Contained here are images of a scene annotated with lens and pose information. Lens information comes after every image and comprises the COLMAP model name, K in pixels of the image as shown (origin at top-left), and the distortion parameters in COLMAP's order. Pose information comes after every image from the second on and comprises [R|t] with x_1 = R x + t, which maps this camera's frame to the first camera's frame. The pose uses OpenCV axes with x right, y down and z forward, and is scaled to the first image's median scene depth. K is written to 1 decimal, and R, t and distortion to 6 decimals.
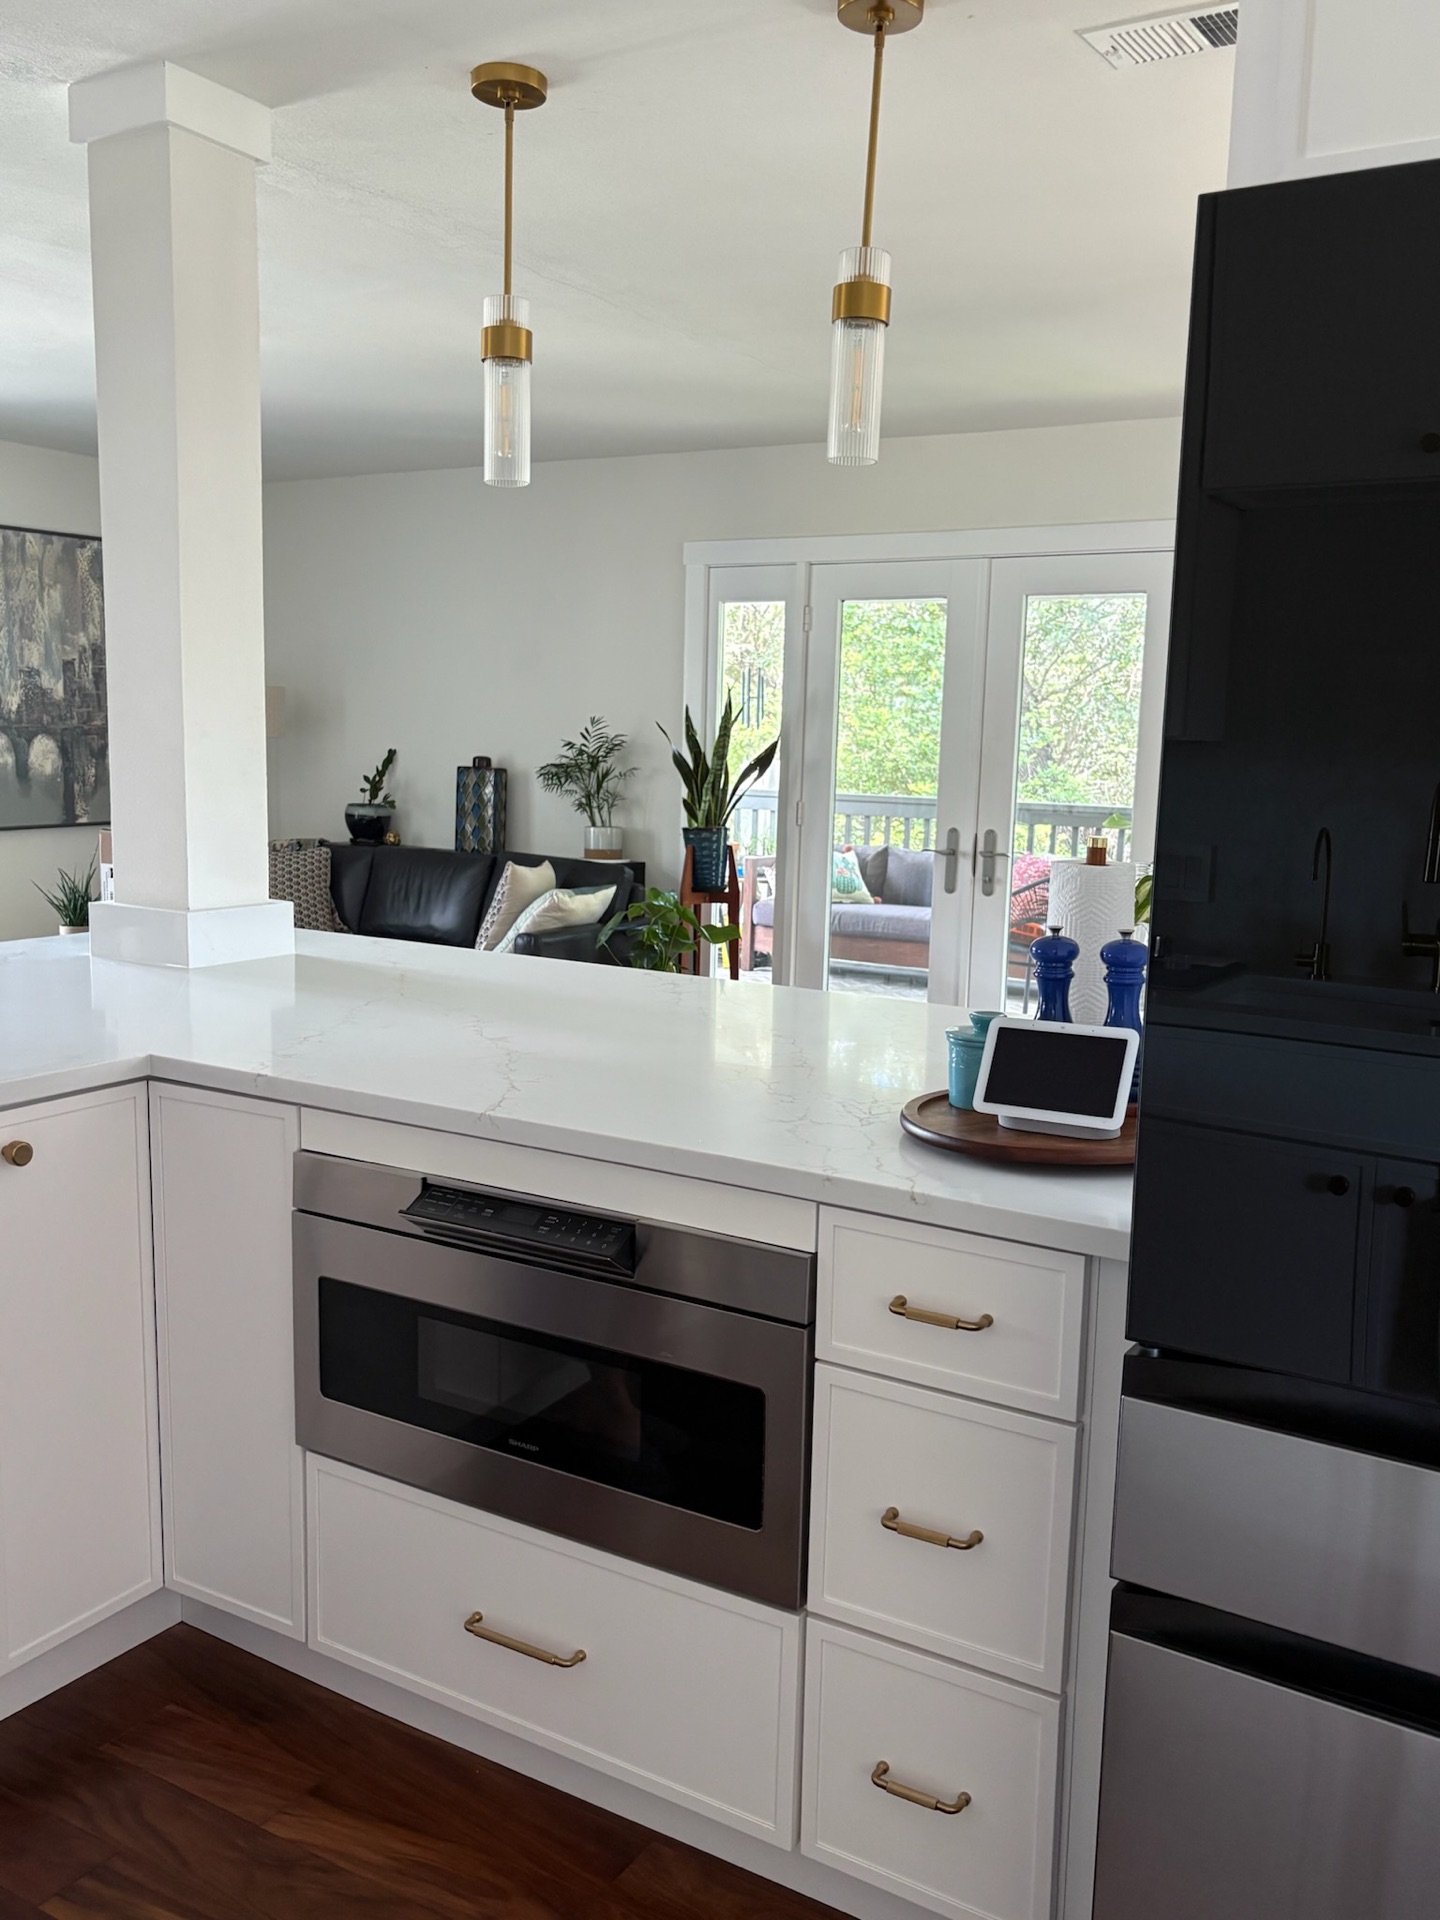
lens RADIAL K [[1659.2, 0, 719.7], [0, 1659.2, 967.2], [0, 0, 1]] dist [0.038428, -0.013371]
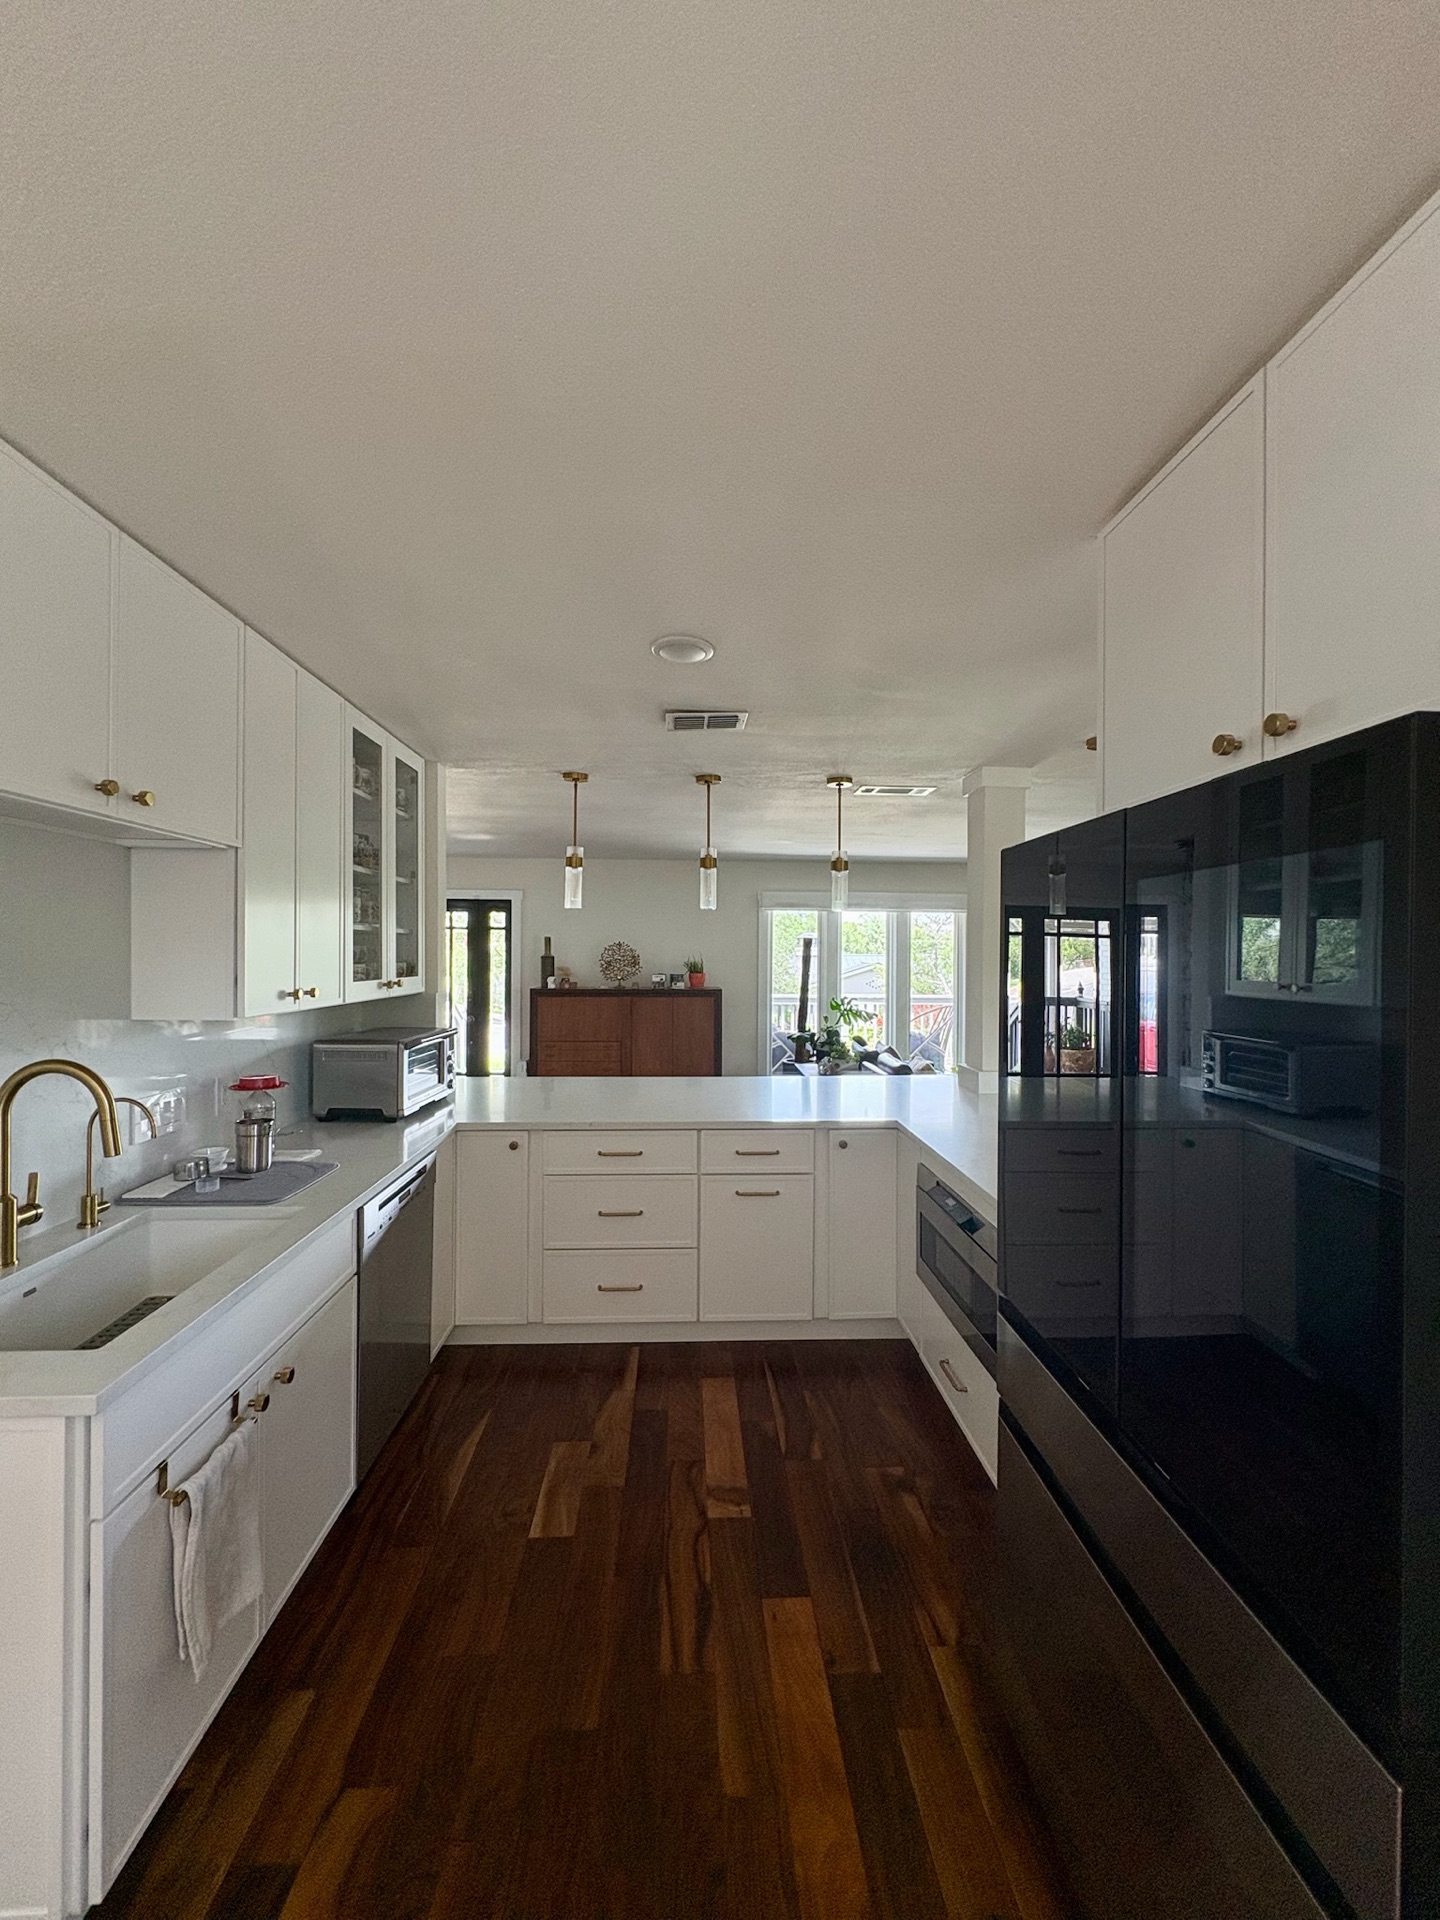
lens RADIAL K [[767.4, 0, 724.3], [0, 767.4, 956.7], [0, 0, 1]] dist [0.001450, 0.000345]
pose [[0.565591, -0.016028, -0.824530, 0.204855], [-0.114129, 0.988669, -0.097507, -0.022070], [0.816751, 0.149252, 0.557353, -0.006932]]
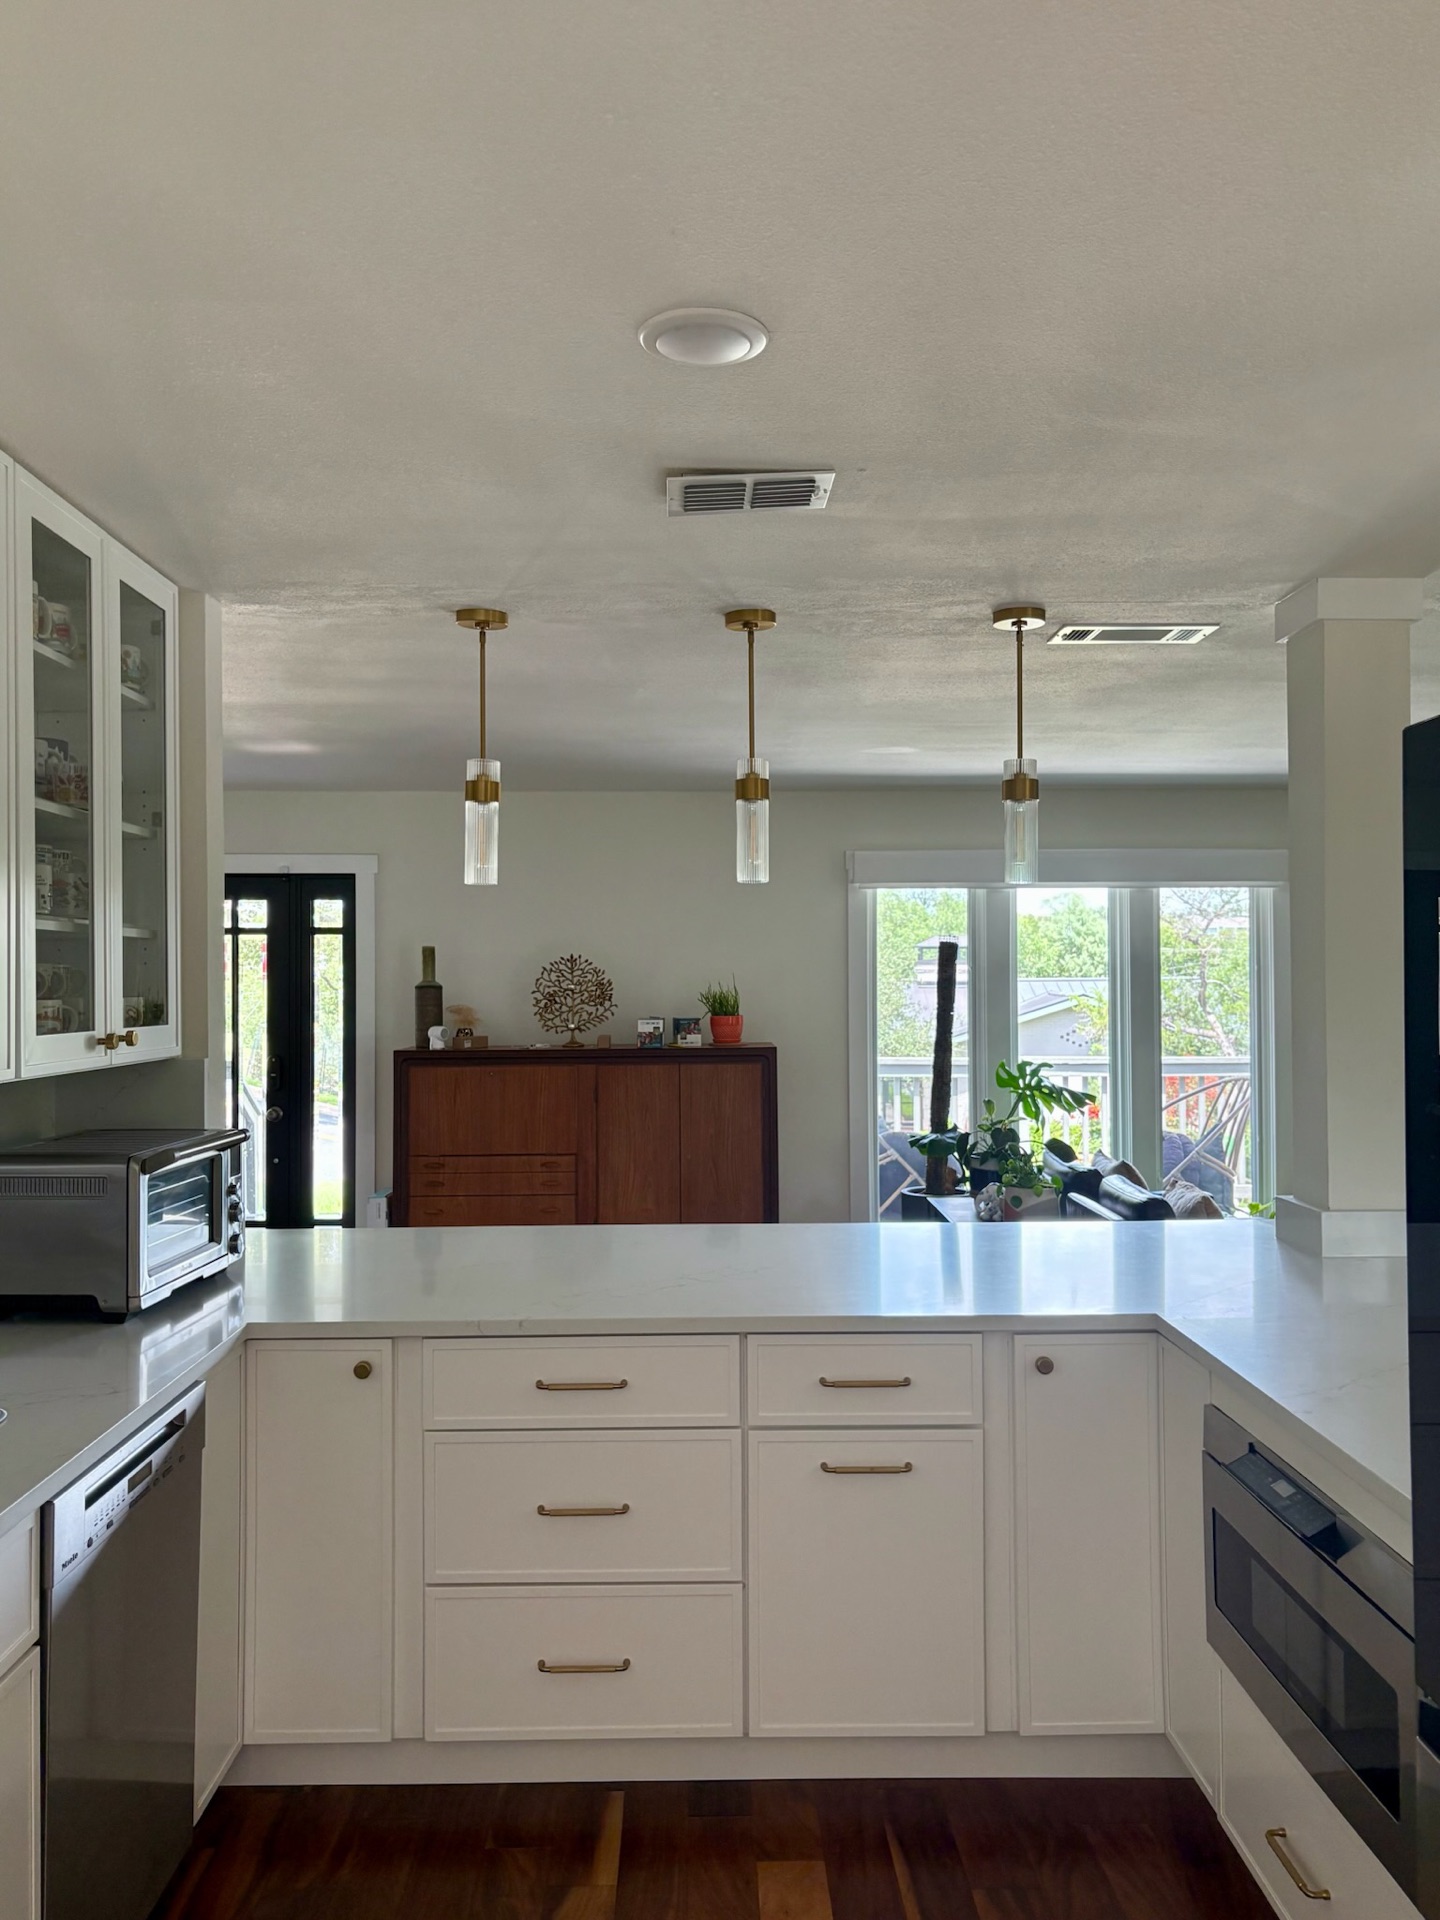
lens RADIAL K [[1515.6, 0, 720.0], [0, 1515.6, 960.0], [0, 0, 1]] dist [0.069879, -0.097832]
pose [[0.535620, -0.037083, -0.843645, 0.188556], [-0.106202, 0.988145, -0.110861, -0.020223], [0.837755, 0.148976, 0.525332, -0.001482]]
